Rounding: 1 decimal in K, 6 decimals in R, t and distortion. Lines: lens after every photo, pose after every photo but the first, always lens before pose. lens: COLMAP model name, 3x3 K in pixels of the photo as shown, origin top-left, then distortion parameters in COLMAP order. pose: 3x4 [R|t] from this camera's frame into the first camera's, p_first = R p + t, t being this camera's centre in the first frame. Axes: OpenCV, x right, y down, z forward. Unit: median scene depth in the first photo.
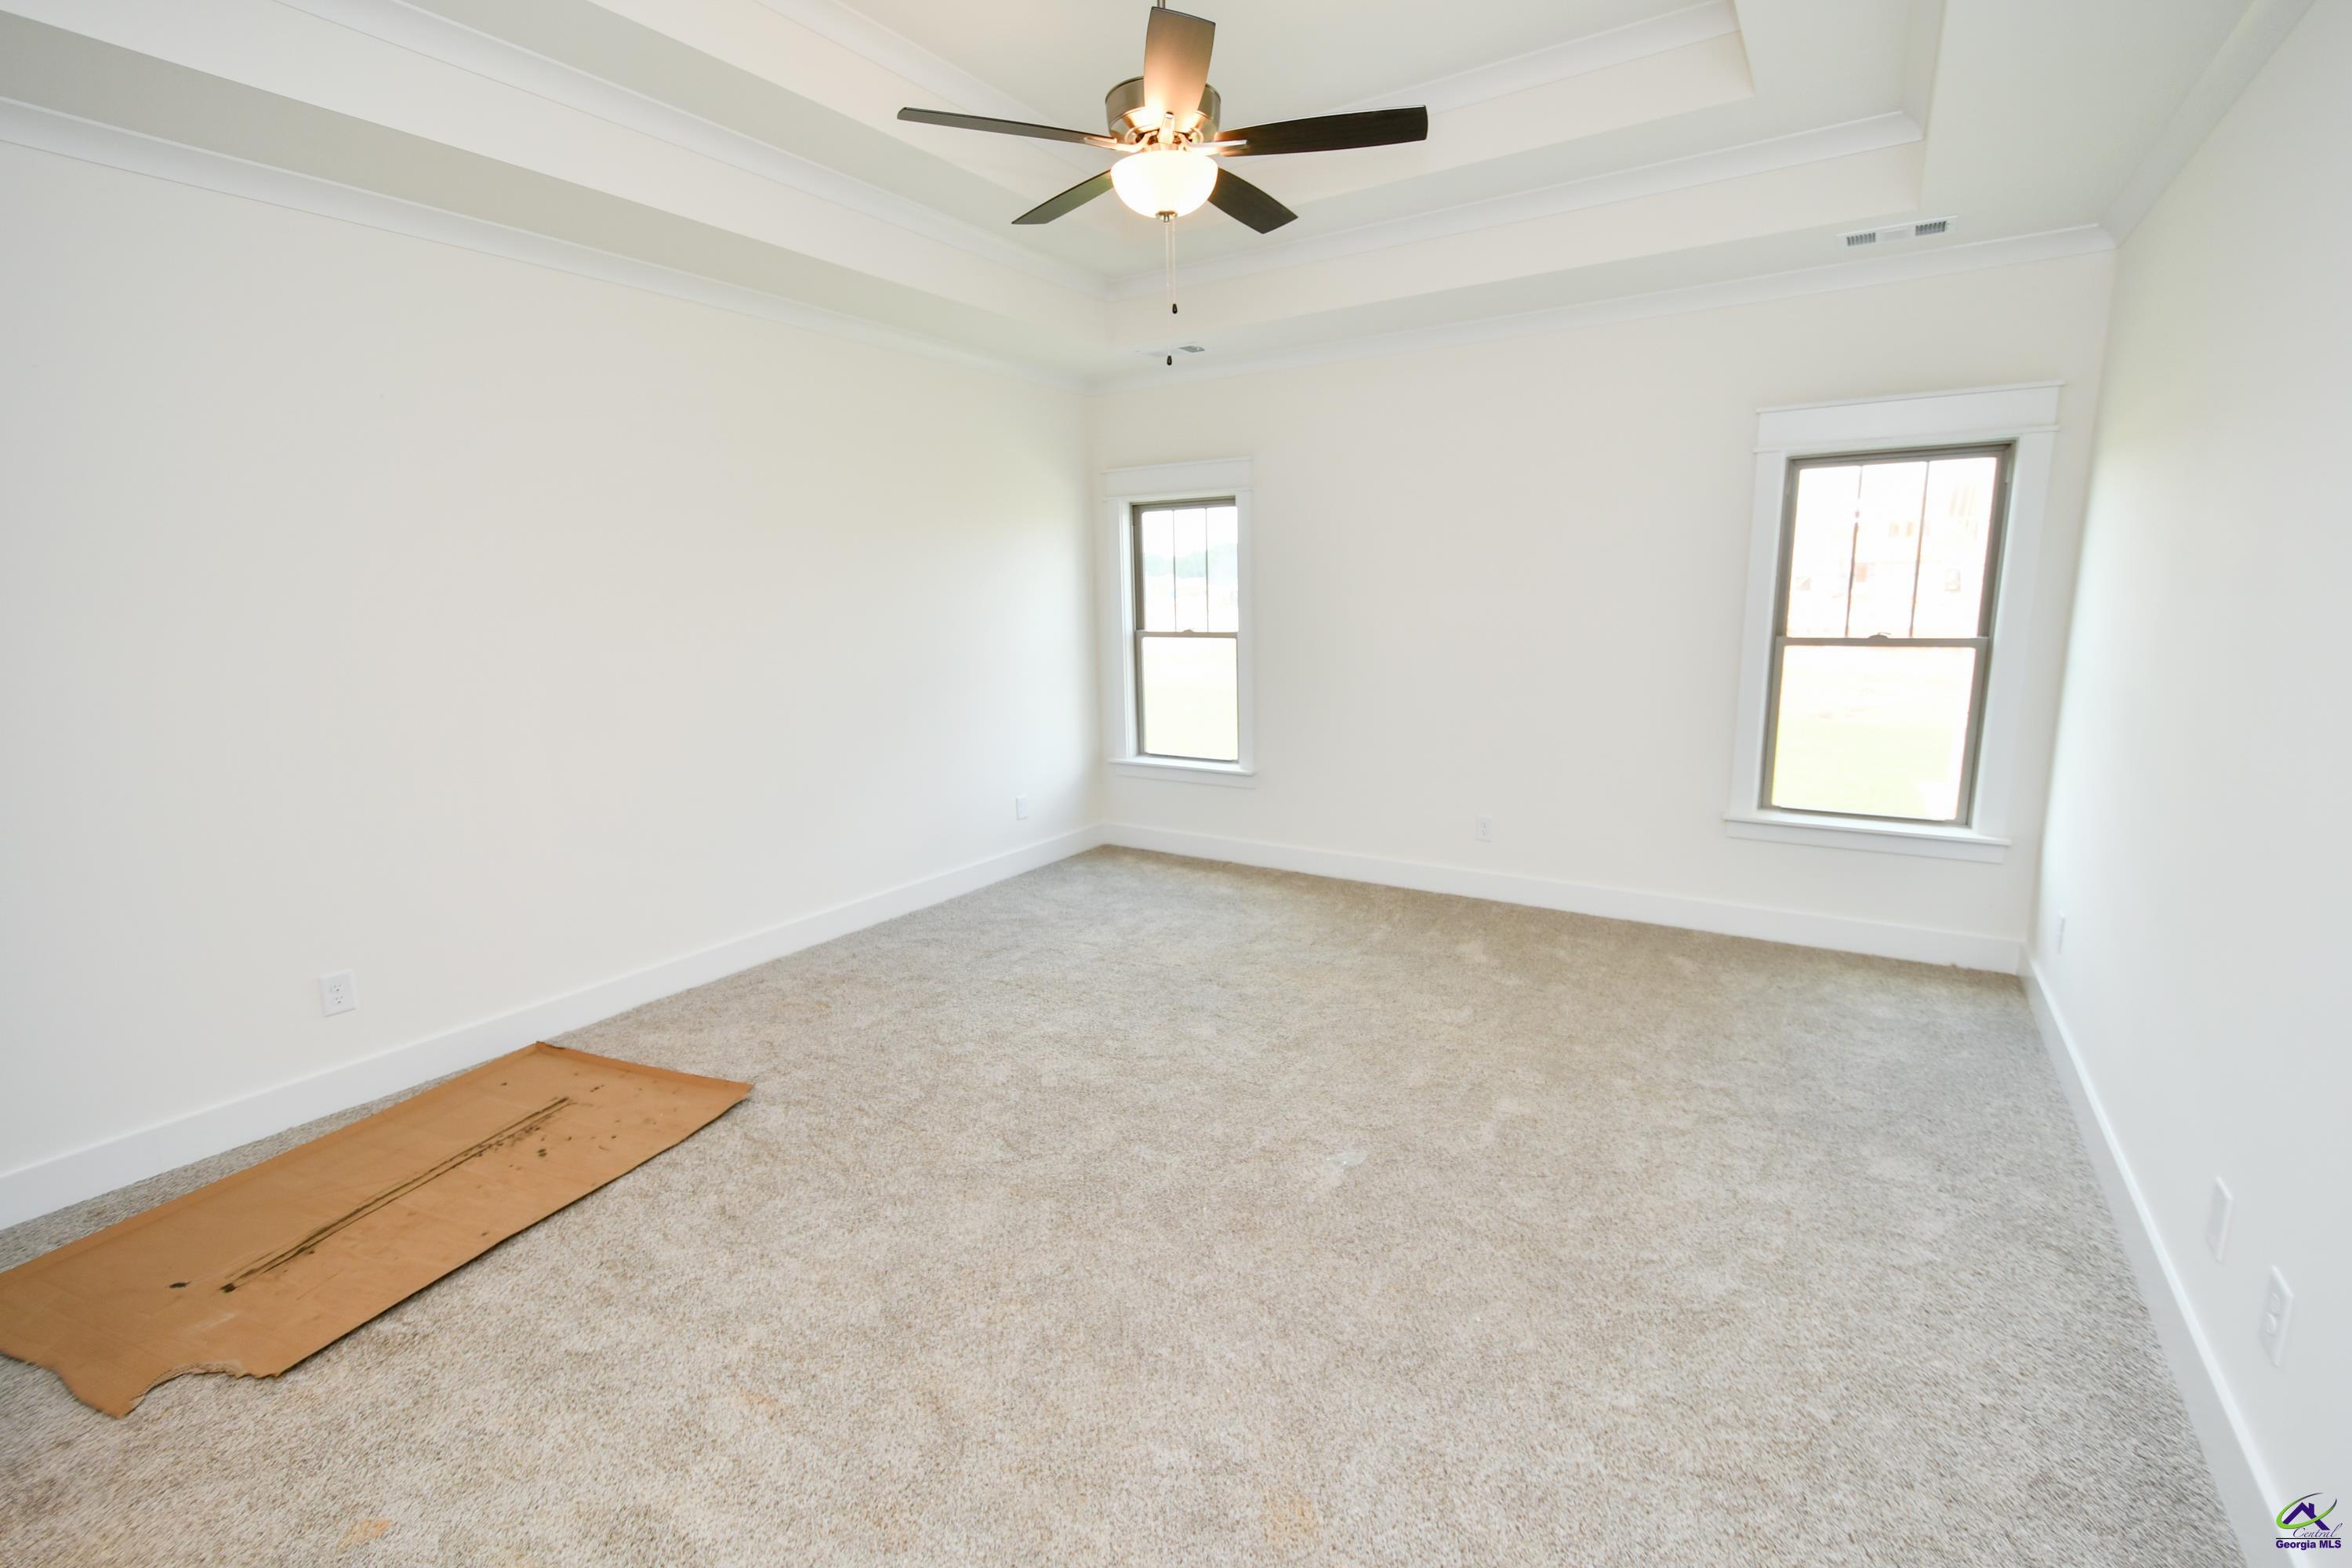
lens RADIAL K [[1033.7, 0, 1191.2], [0, 1033.7, 778.5], [0, 0, 1]] dist [0.004002, -0.006701]
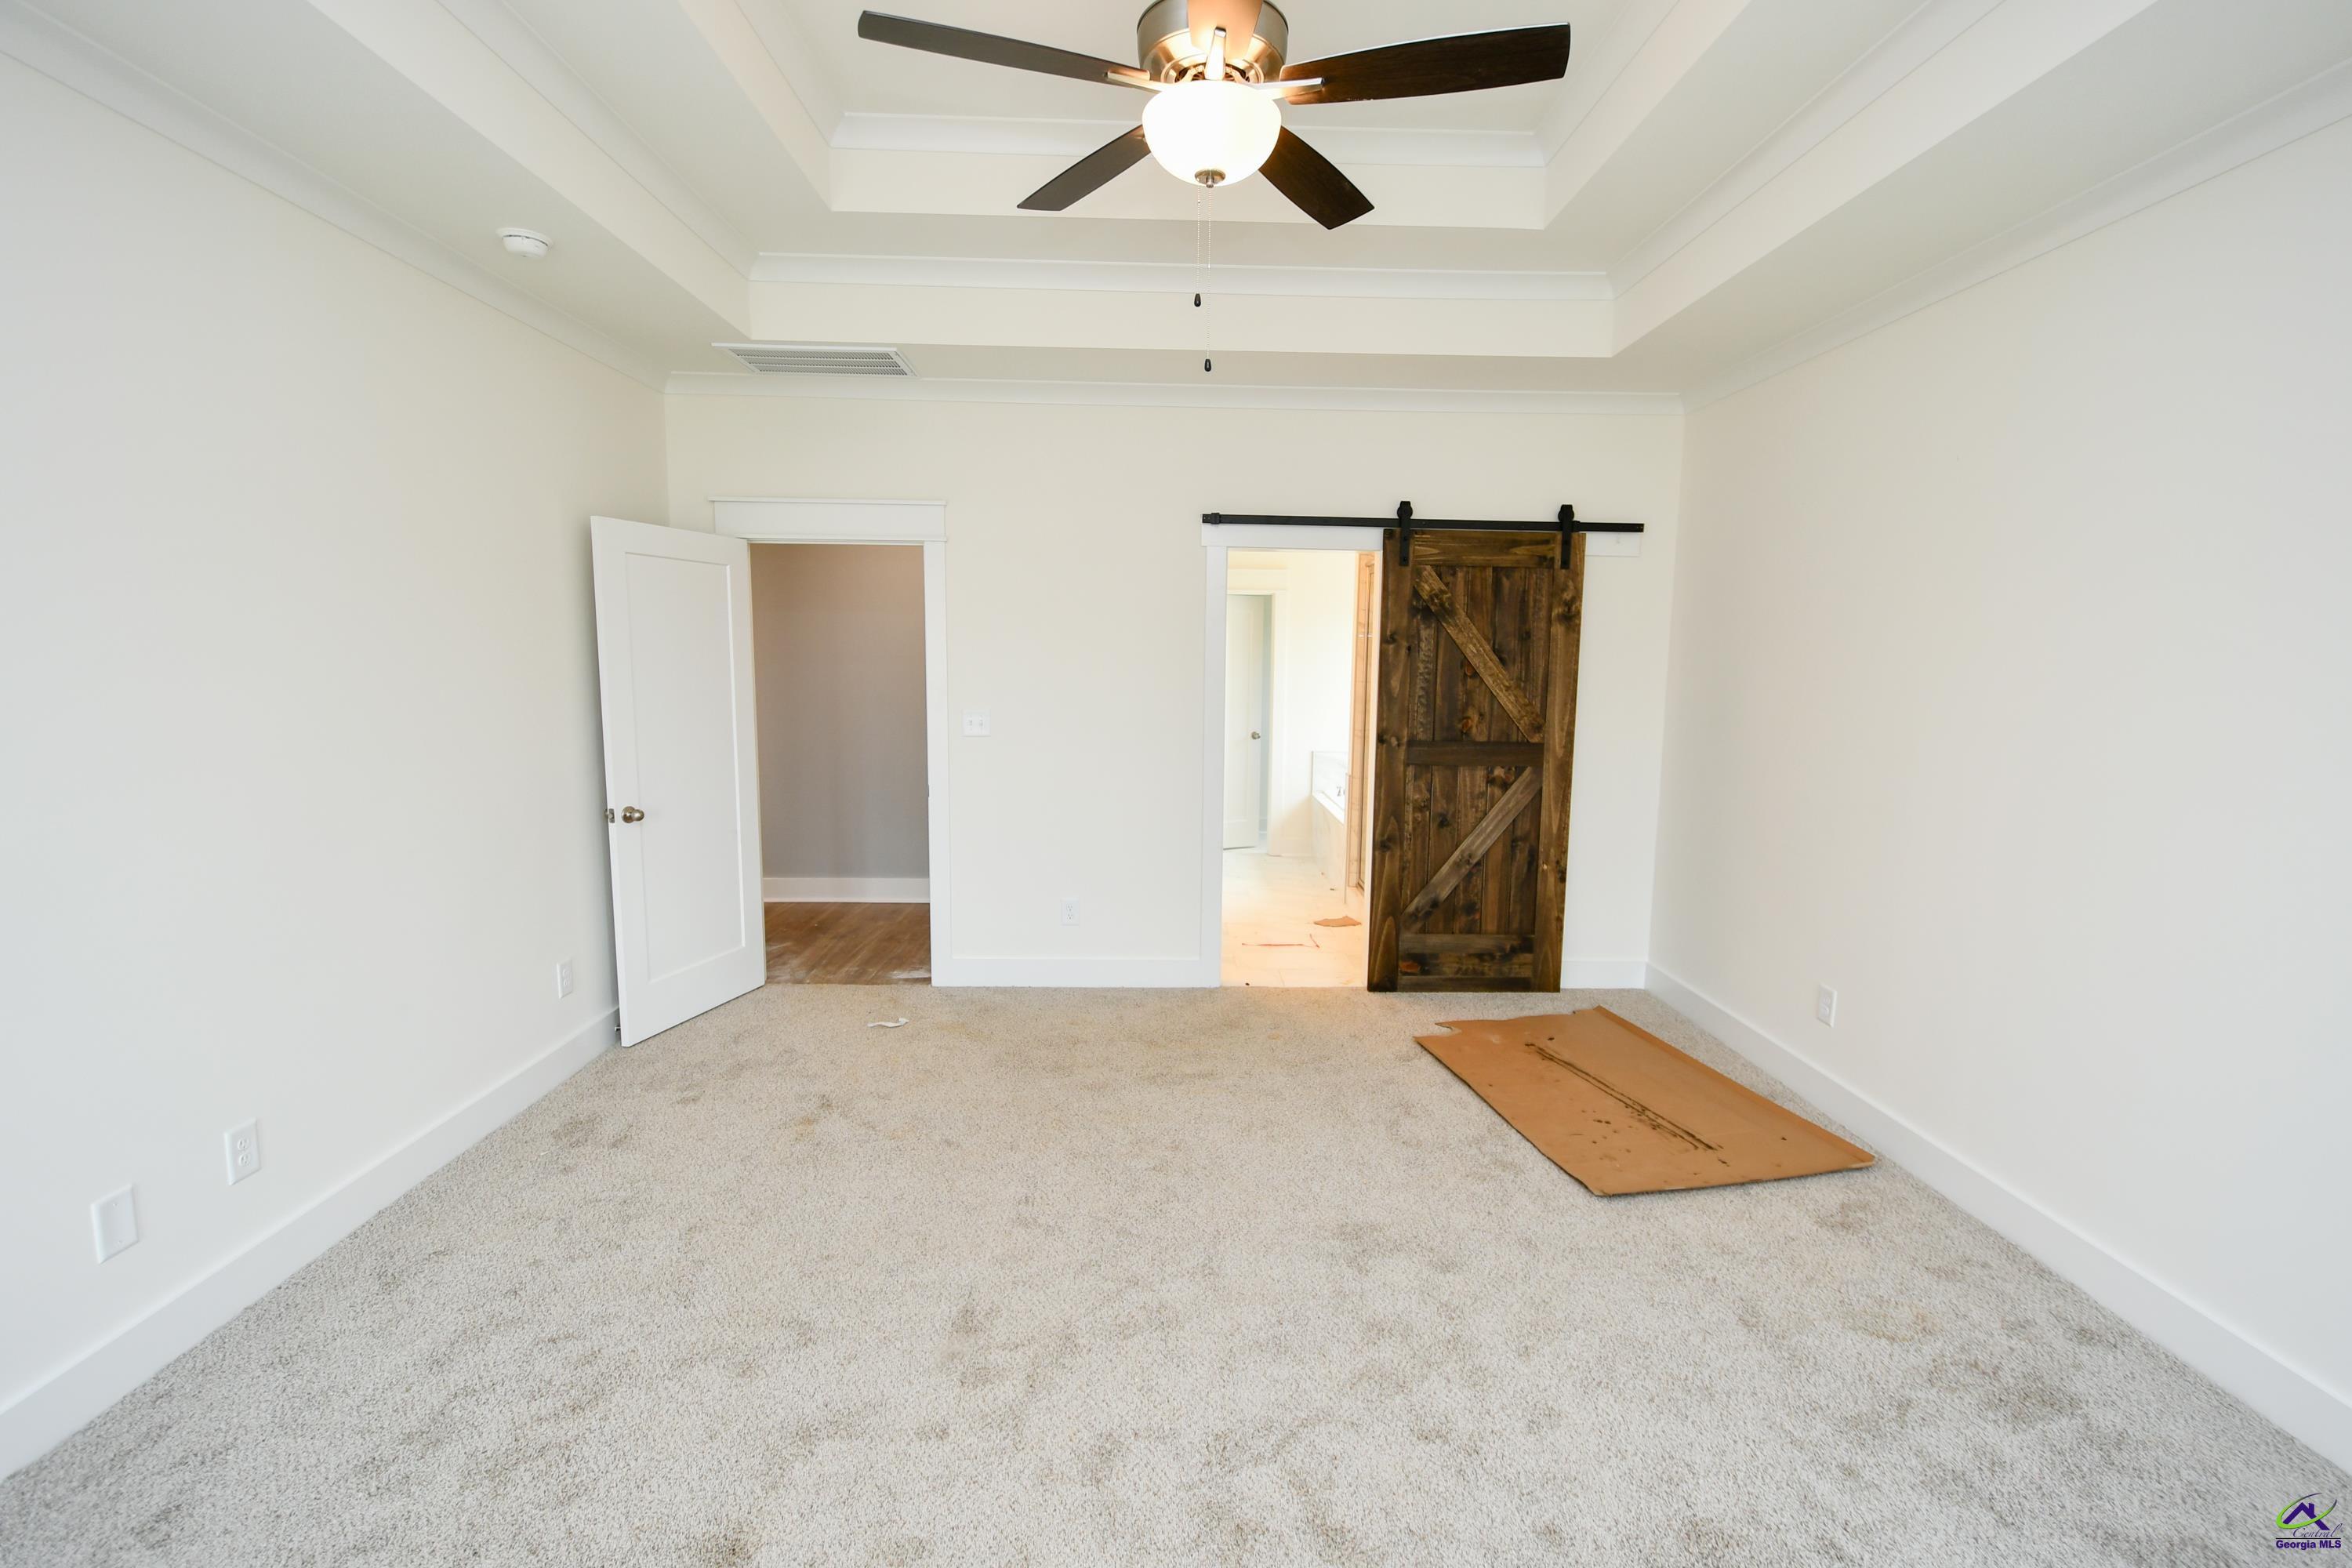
lens RADIAL K [[1033.7, 0, 1191.2], [0, 1033.7, 778.5], [0, 0, 1]] dist [0.004002, -0.006701]
pose [[-0.833332, 0.072666, -0.547975, 0.418358], [-0.095726, 0.957373, 0.272531, -0.315872], [0.544421, 0.279564, -0.790854, 1.672732]]
